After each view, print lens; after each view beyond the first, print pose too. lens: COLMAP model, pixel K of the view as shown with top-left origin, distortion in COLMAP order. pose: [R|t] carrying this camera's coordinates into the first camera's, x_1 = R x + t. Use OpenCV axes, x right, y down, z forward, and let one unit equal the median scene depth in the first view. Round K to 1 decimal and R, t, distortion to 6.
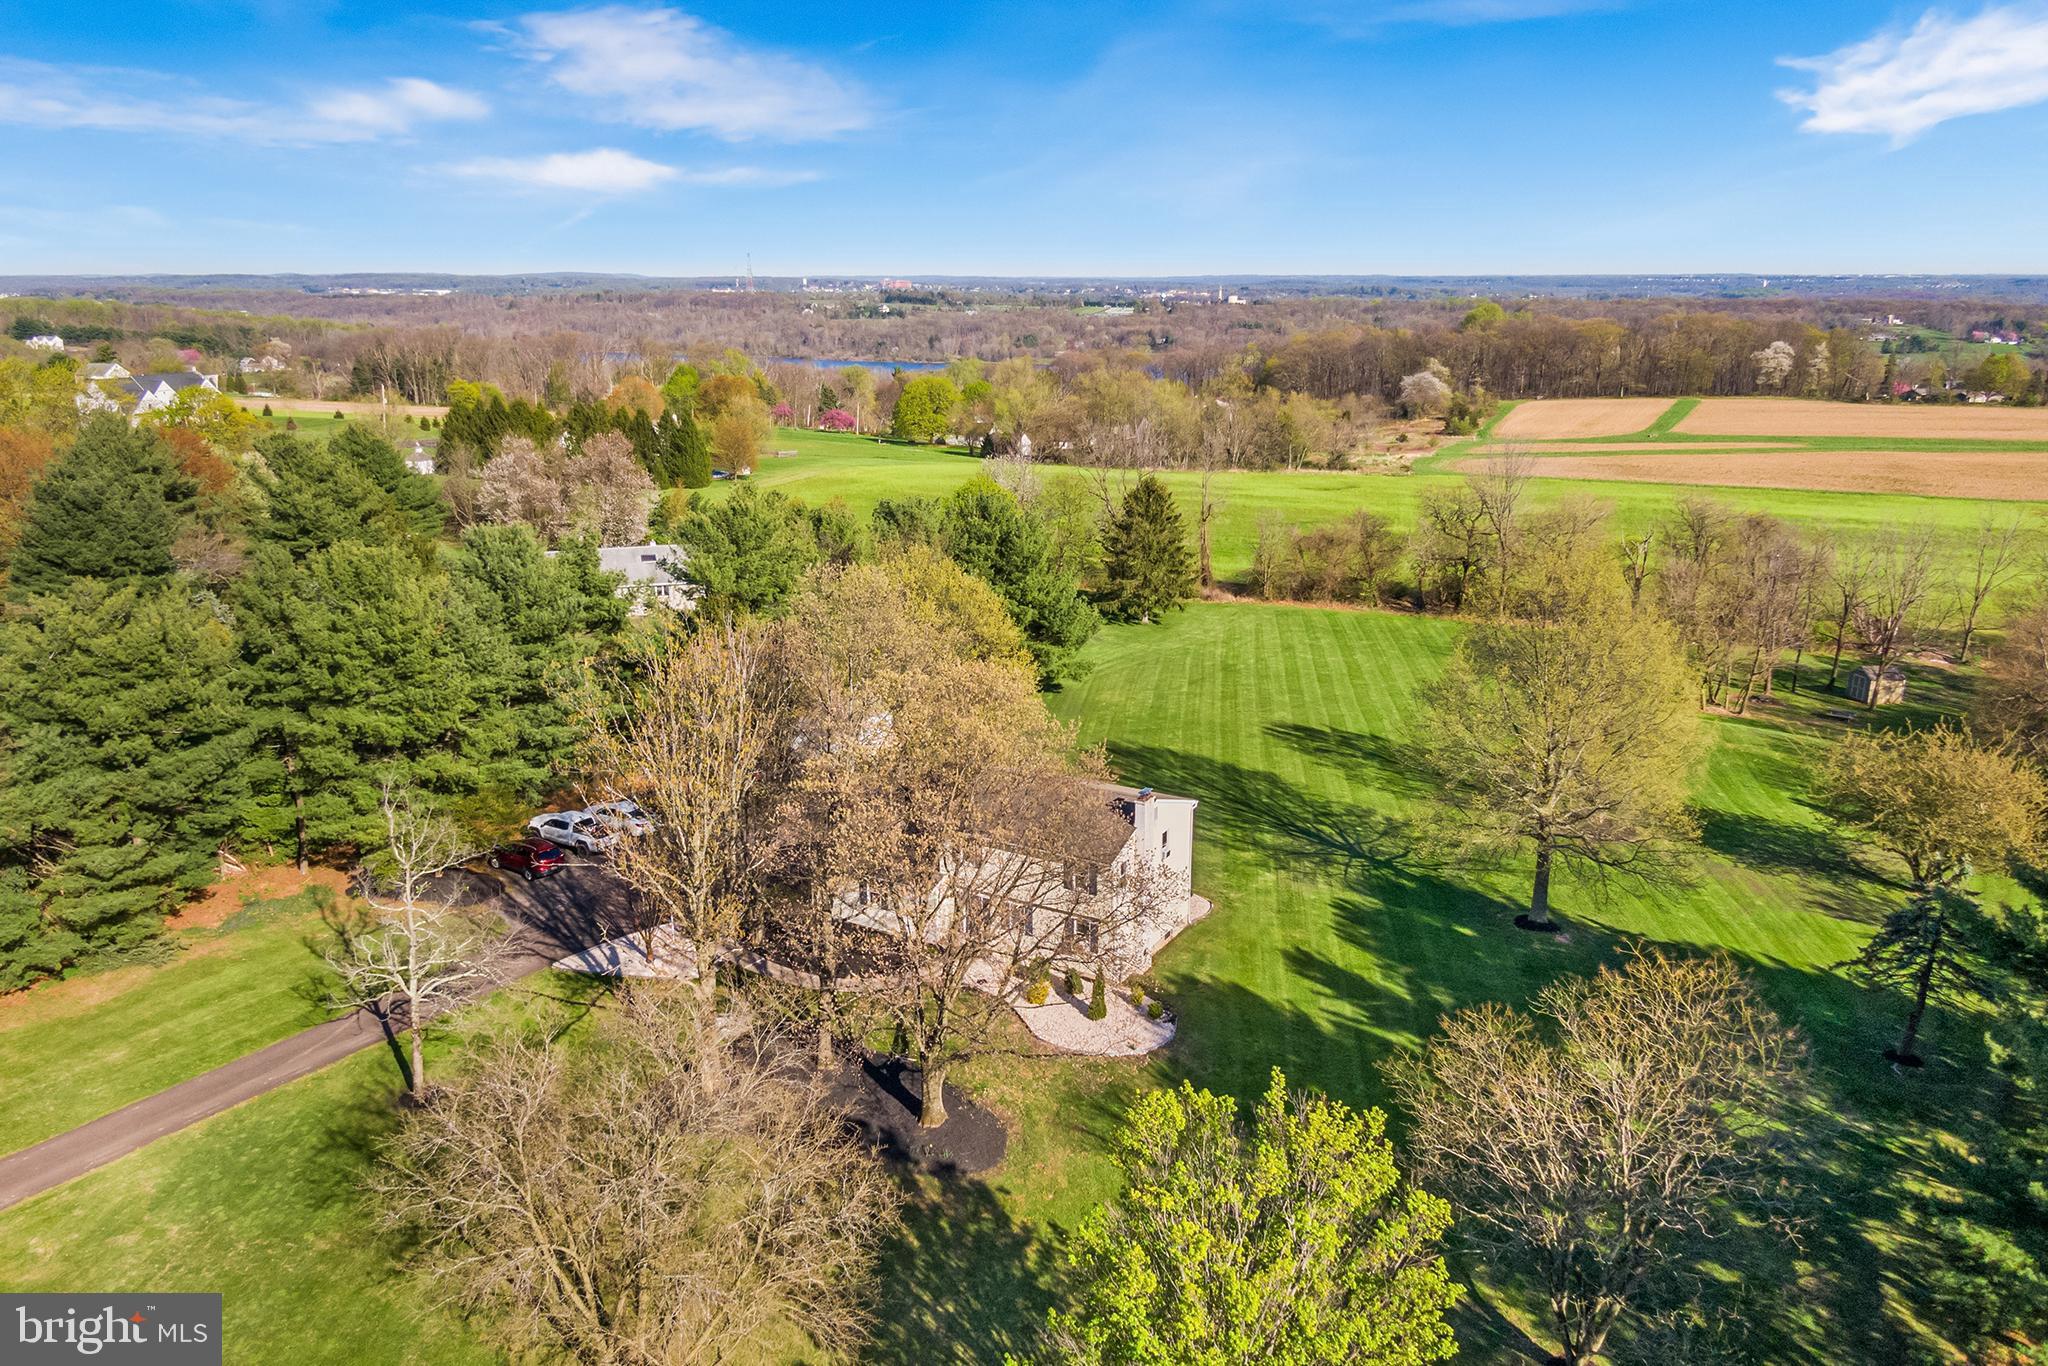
lens RADIAL K [[1475.0, 0, 1036.3], [0, 1475.0, 676.0], [0, 0, 1]] dist [0.045587, -0.075285]
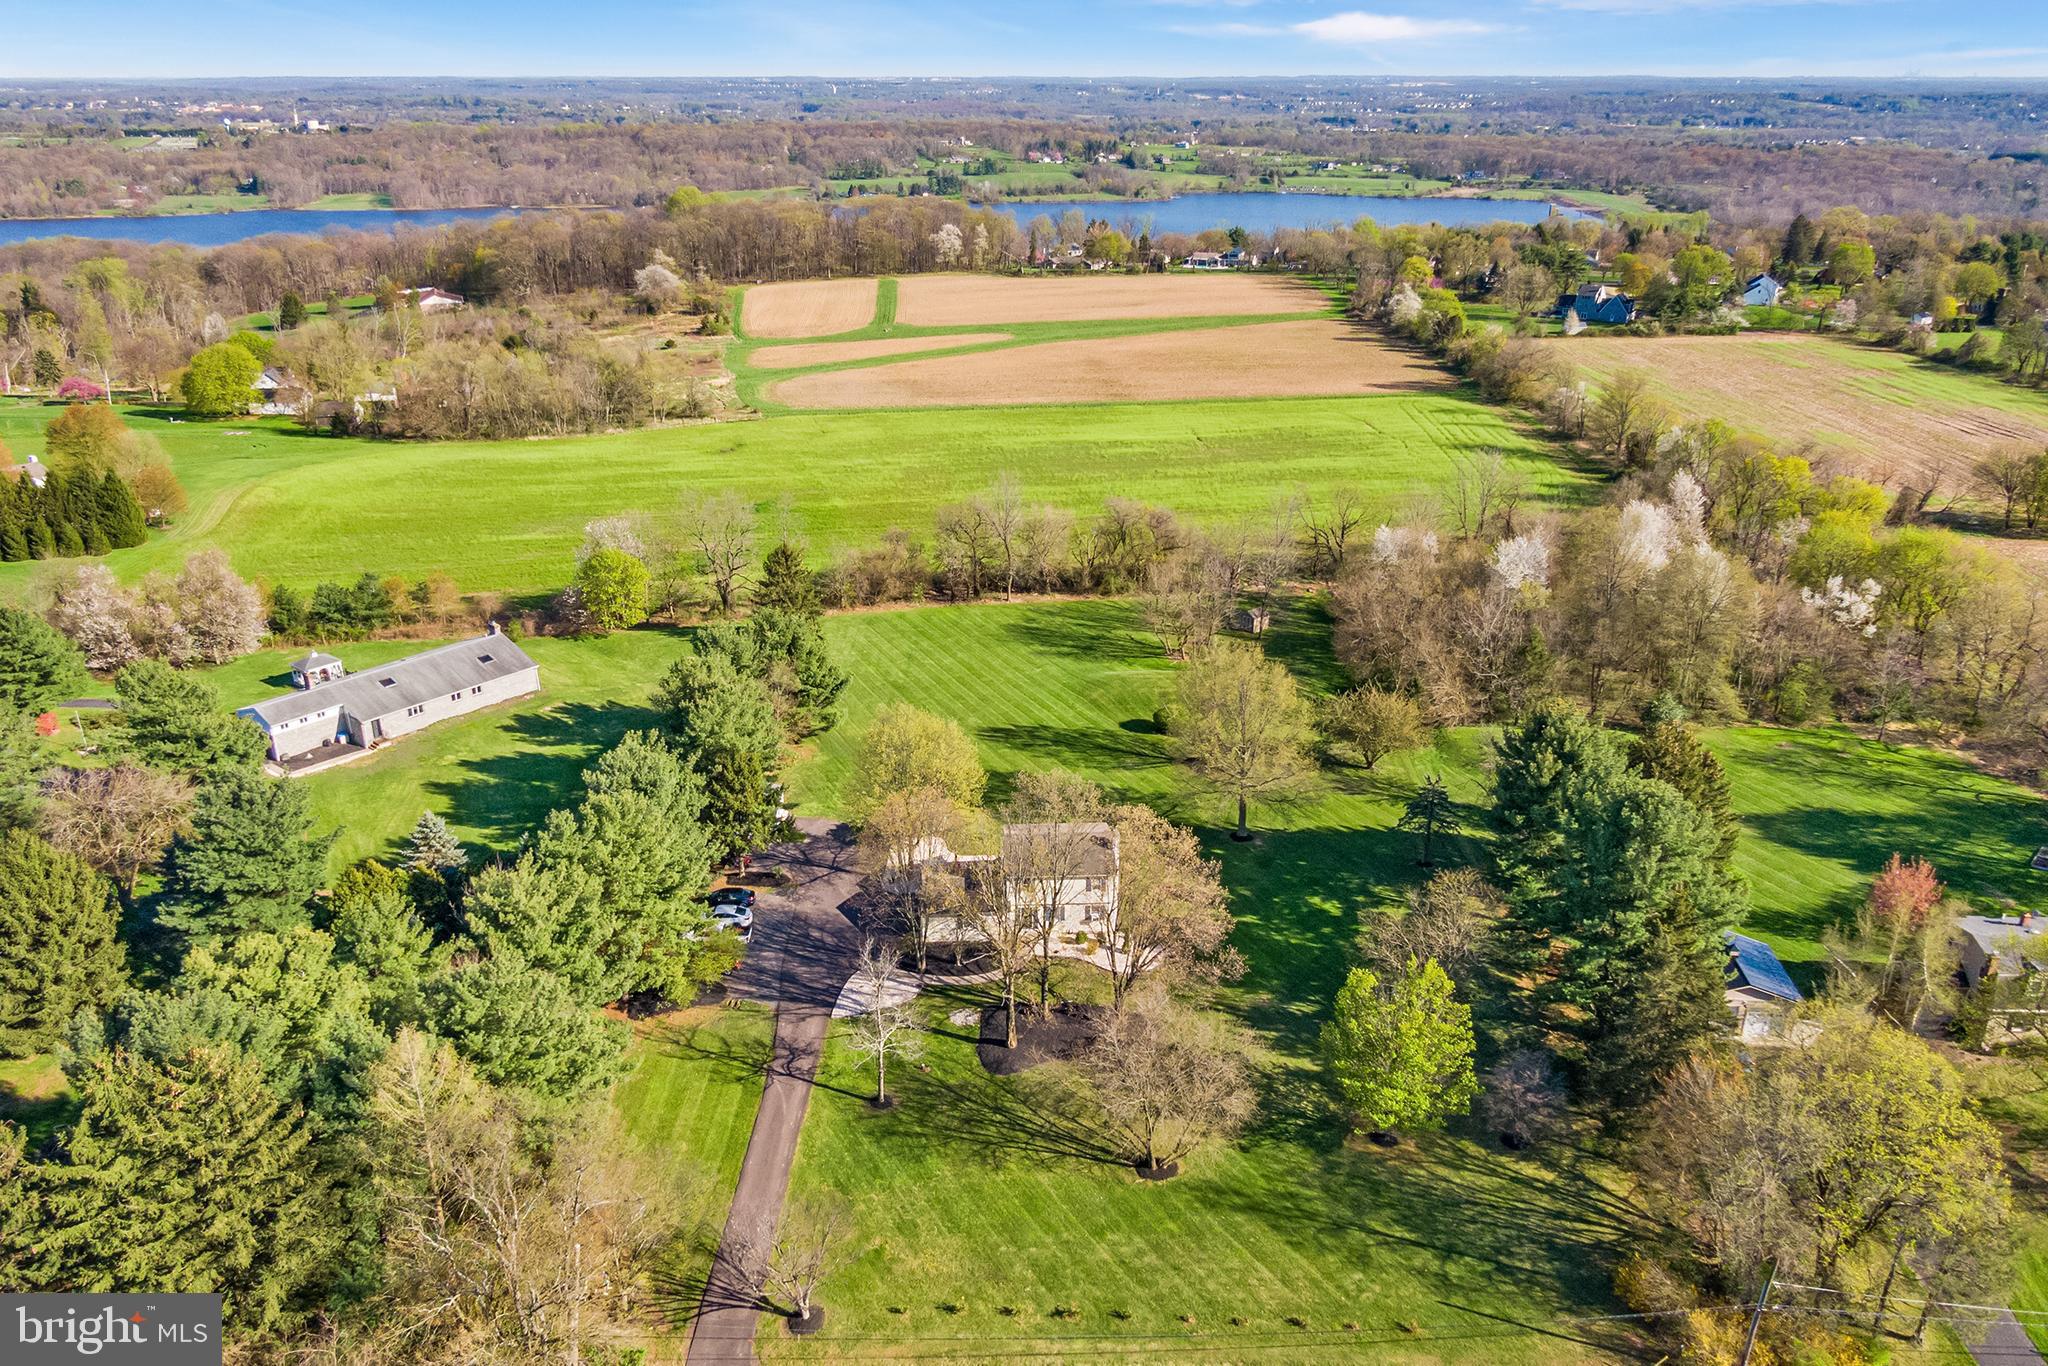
lens RADIAL K [[1491.4, 0, 1037.0], [0, 1491.4, 682.3], [0, 0, 1]] dist [0.040567, -0.073266]
pose [[0.840848, -0.201906, 0.502203, -0.103082], [0.139846, 0.977358, 0.158791, -0.047184], [-0.522893, -0.063288, 0.850046, -0.062095]]
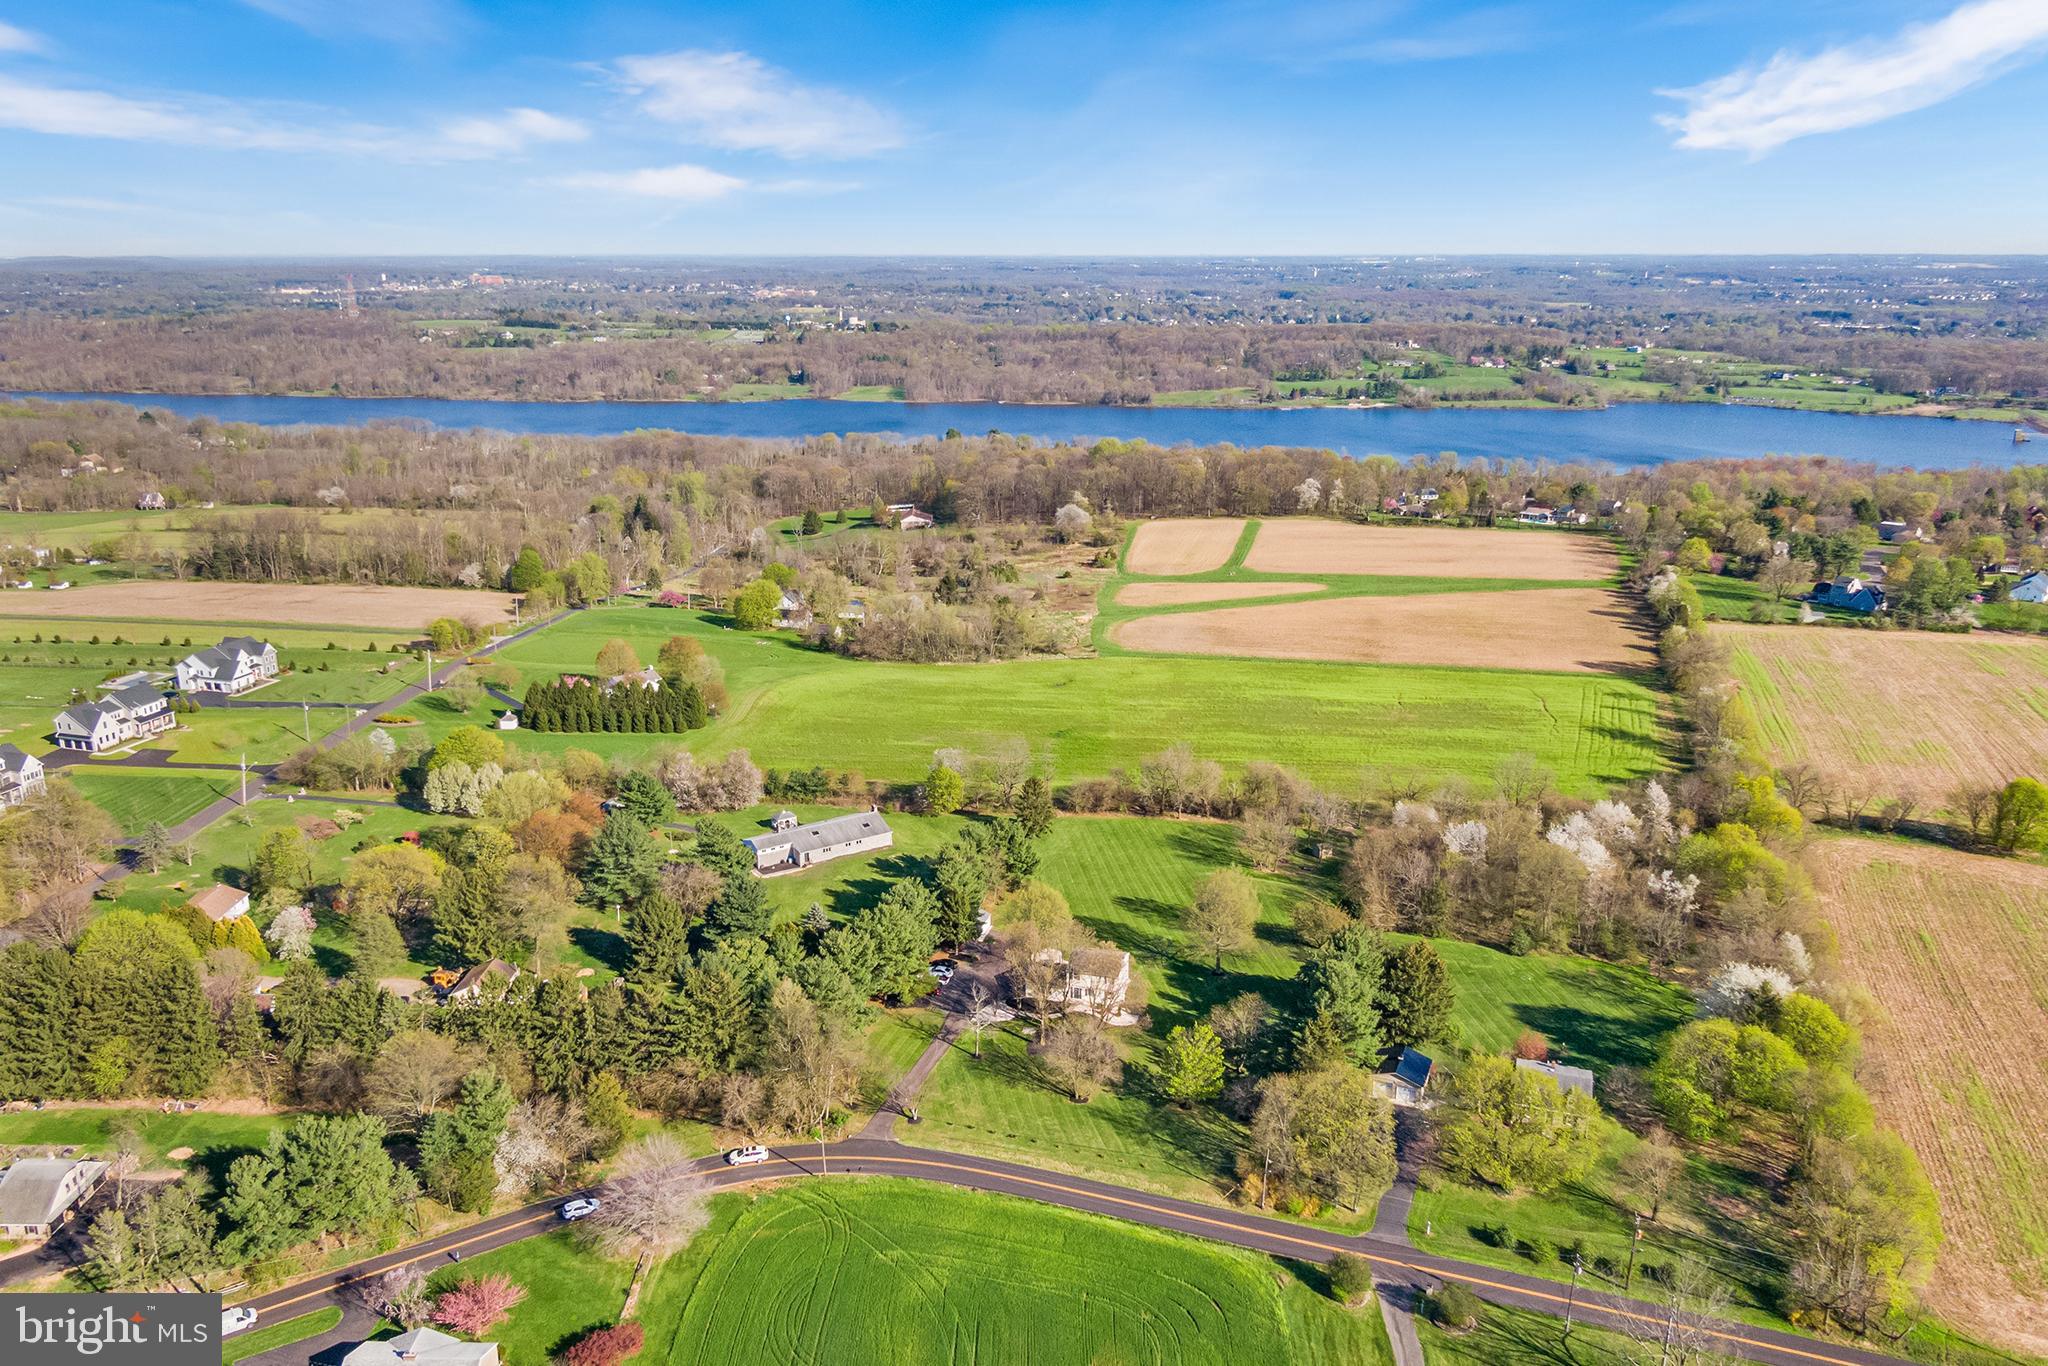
lens RADIAL K [[1475.0, 0, 1036.3], [0, 1475.0, 676.0], [0, 0, 1]] dist [0.045587, -0.075285]
pose [[0.965626, -0.071482, 0.249912, -0.116256], [0.067786, 0.997426, 0.023375, -0.083250], [-0.250940, -0.005631, 0.967986, -0.293570]]
